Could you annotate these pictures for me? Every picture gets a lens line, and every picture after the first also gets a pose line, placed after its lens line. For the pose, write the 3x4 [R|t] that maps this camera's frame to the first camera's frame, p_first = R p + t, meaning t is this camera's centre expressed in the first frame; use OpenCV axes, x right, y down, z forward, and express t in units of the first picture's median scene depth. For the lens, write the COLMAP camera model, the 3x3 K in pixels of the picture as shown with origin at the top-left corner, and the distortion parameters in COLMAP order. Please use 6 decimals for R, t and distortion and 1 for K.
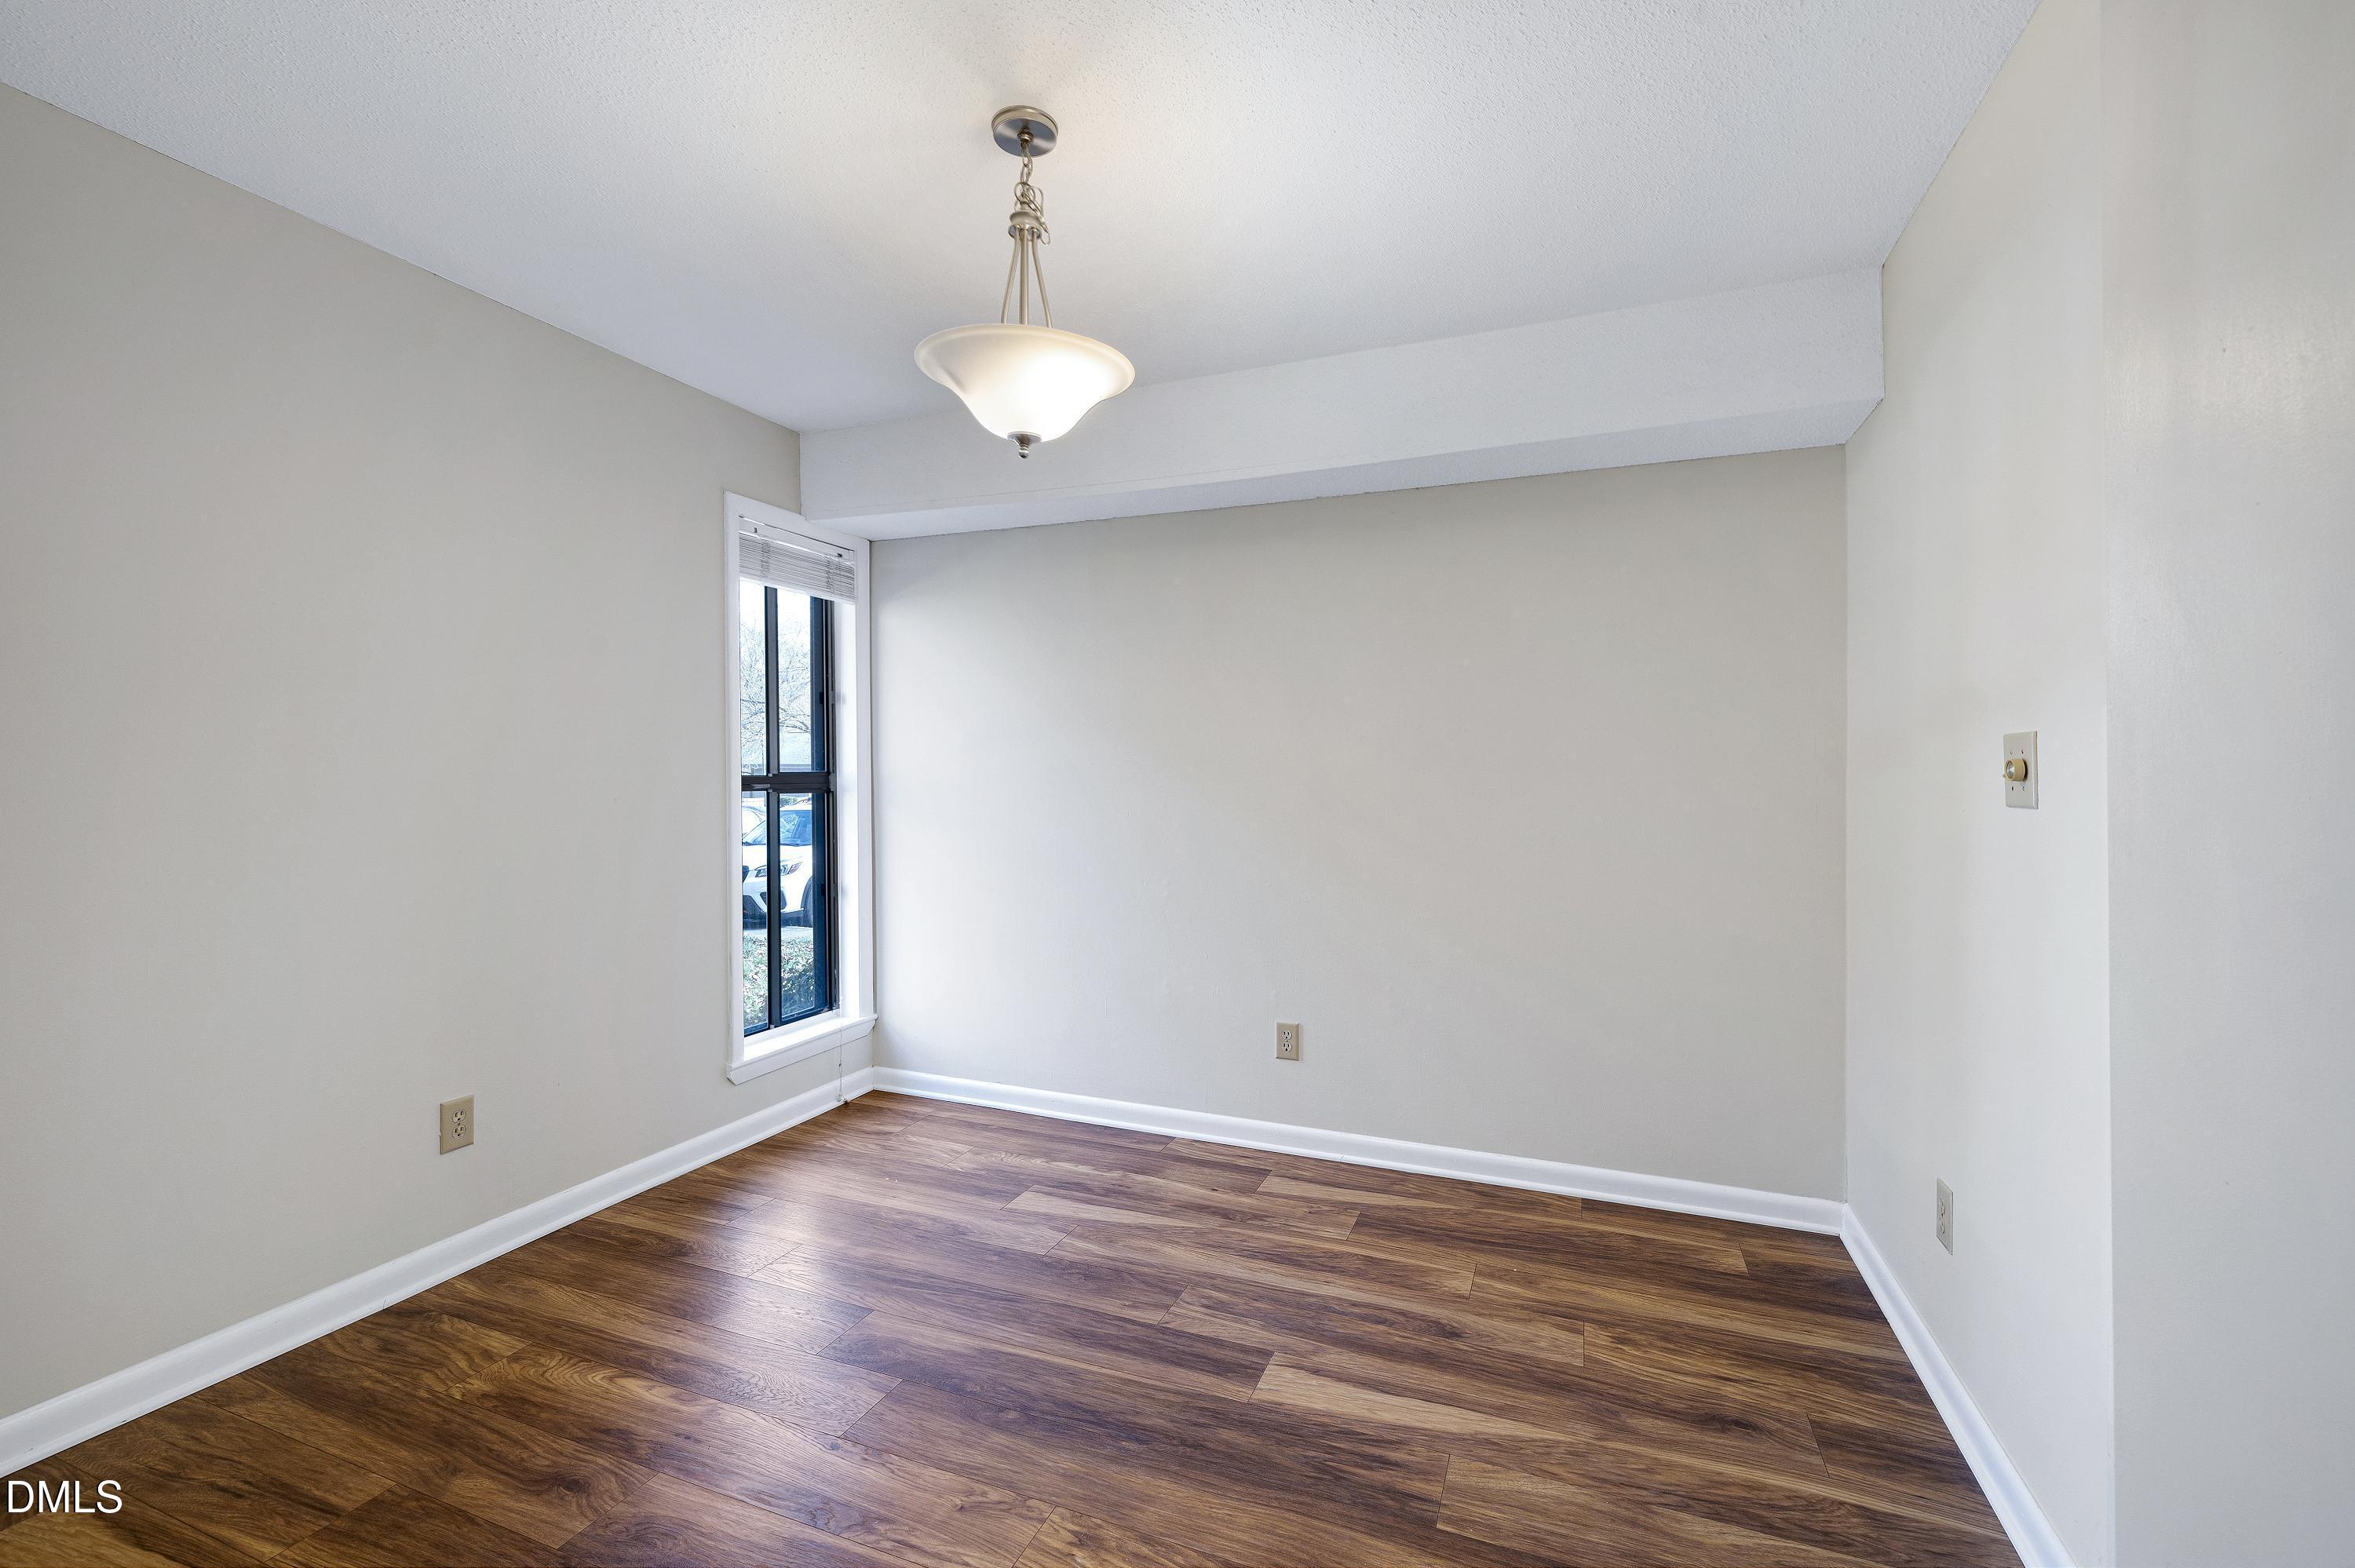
lens RADIAL K [[998.8, 0, 1177.8], [0, 998.8, 779.9], [0, 0, 1]] dist [0.010205, -0.000886]
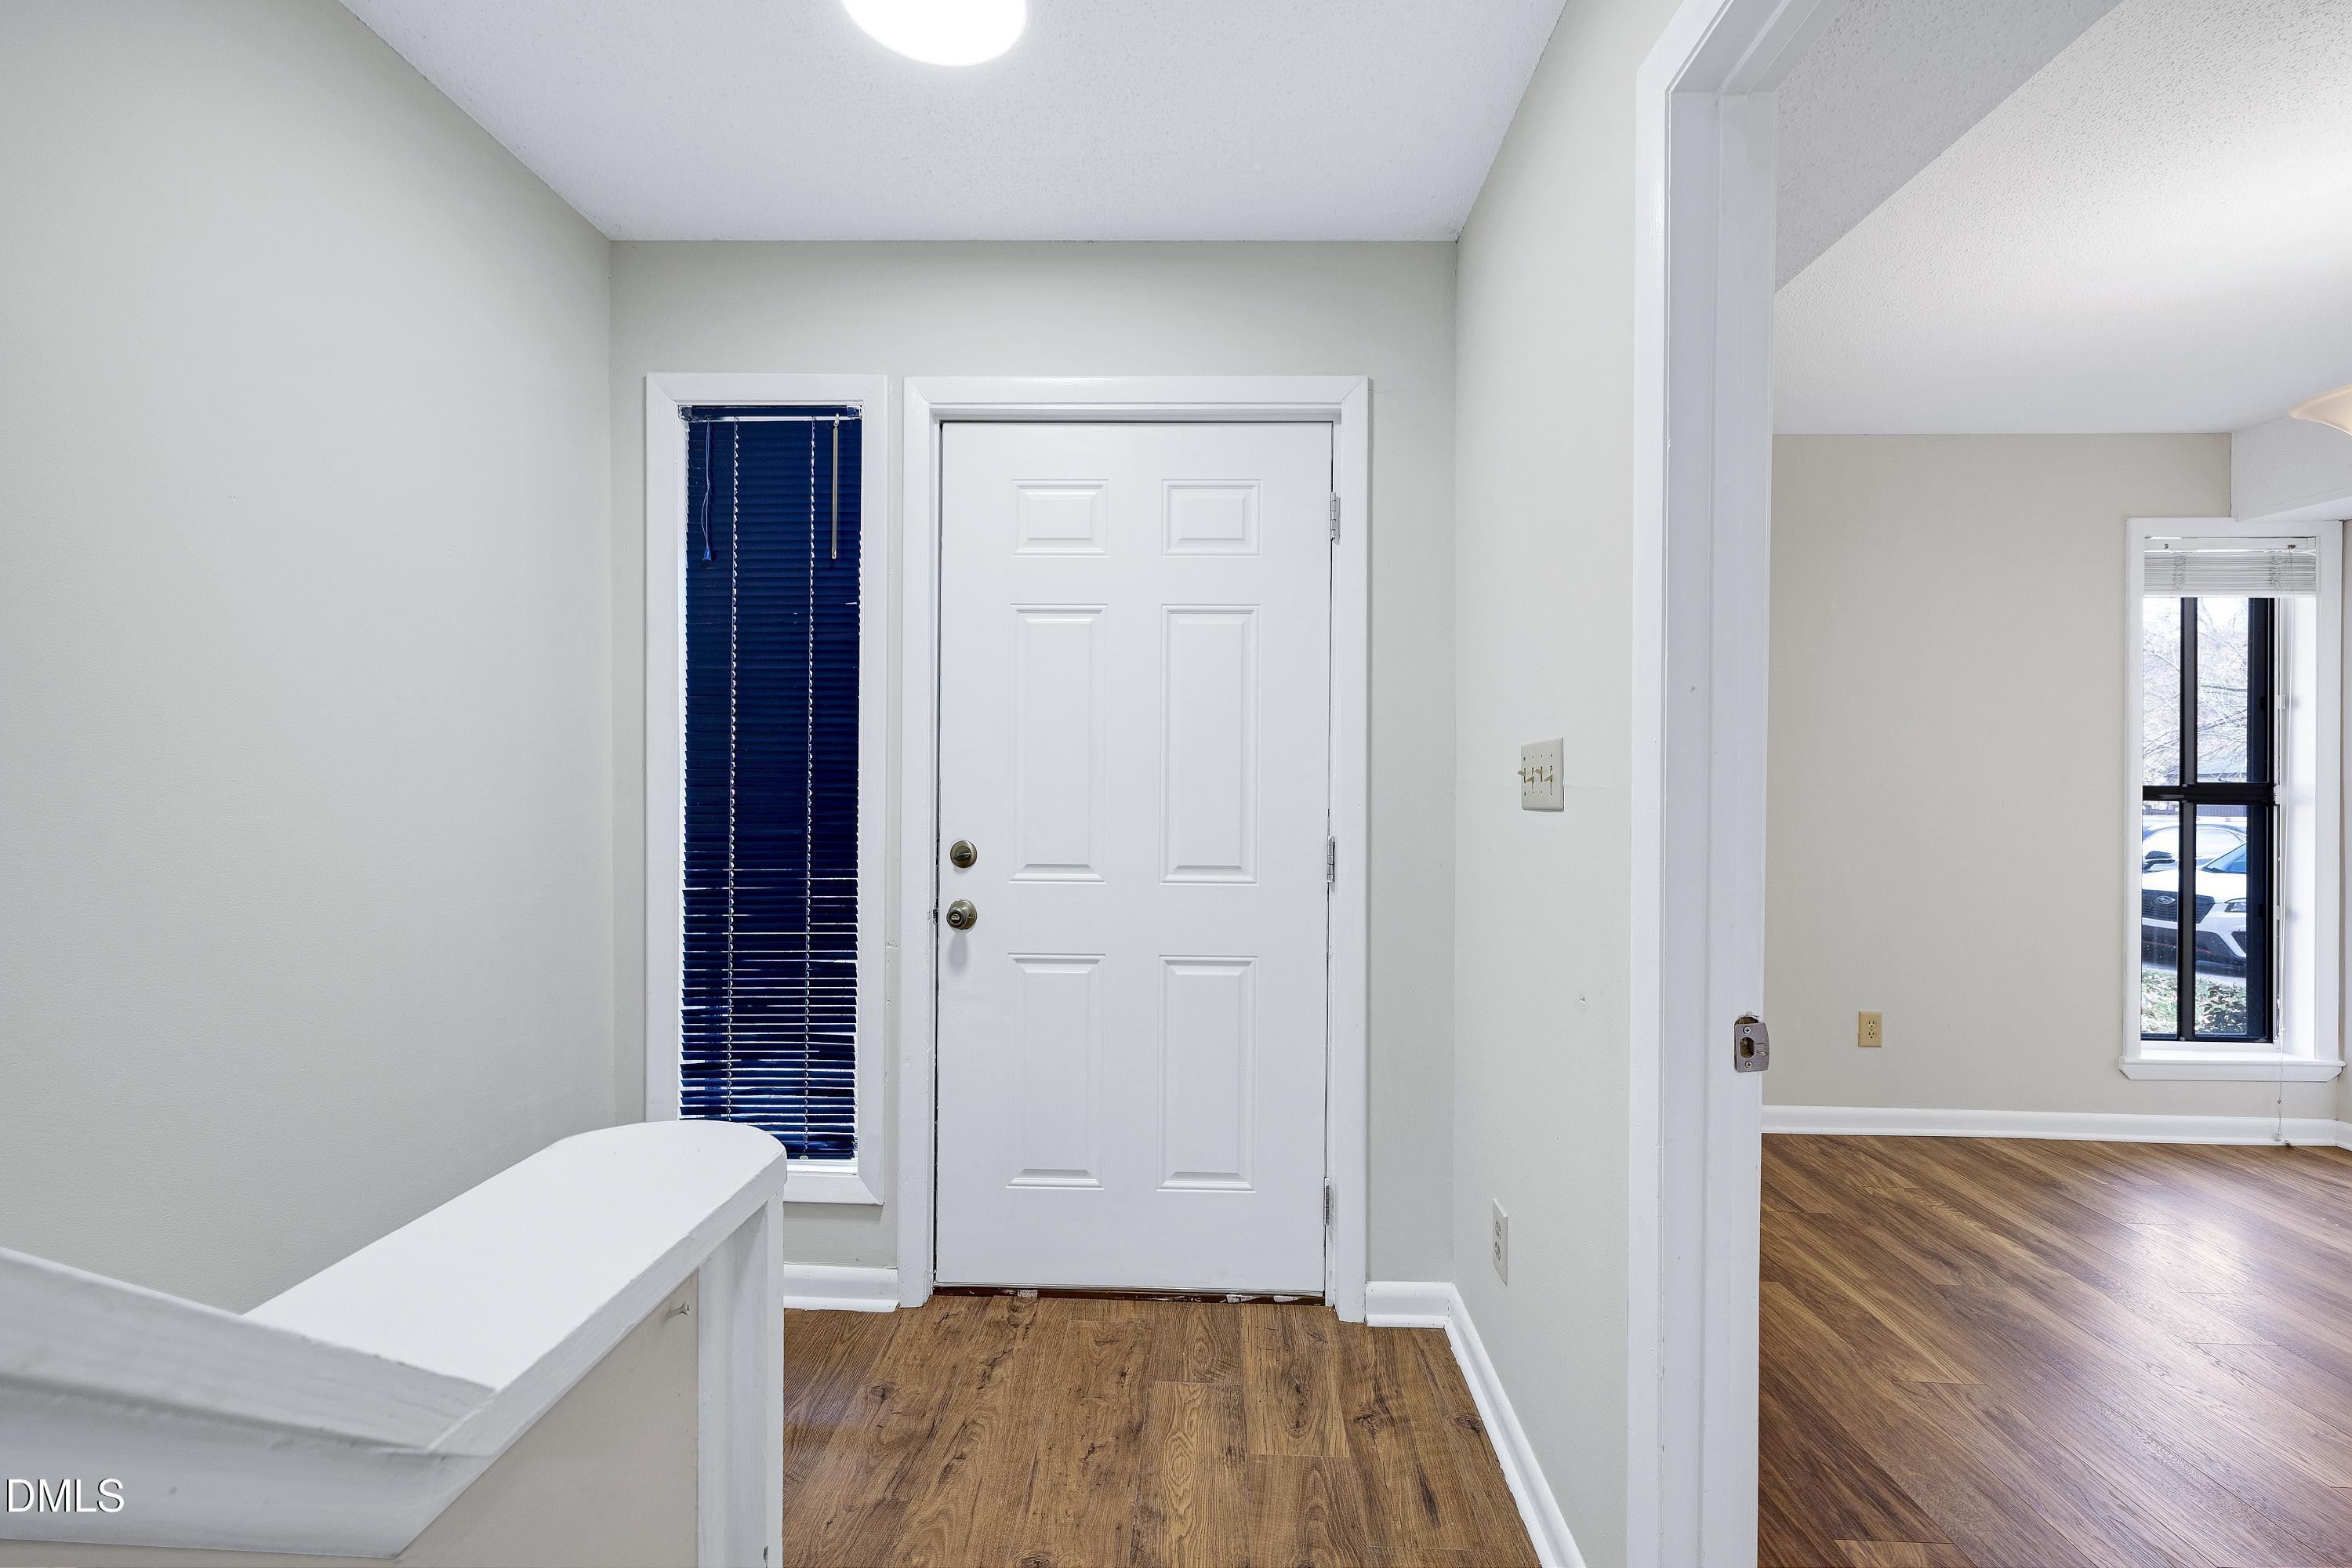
lens RADIAL K [[997.6, 0, 1180.5], [0, 997.6, 780.7], [0, 0, 1]] dist [0.010205, -0.000886]
pose [[0.342103, 0.009627, -0.939613, 0.231947], [-0.015845, 0.999864, 0.004475, 0.001882], [0.939529, 0.013357, 0.342209, -0.338477]]
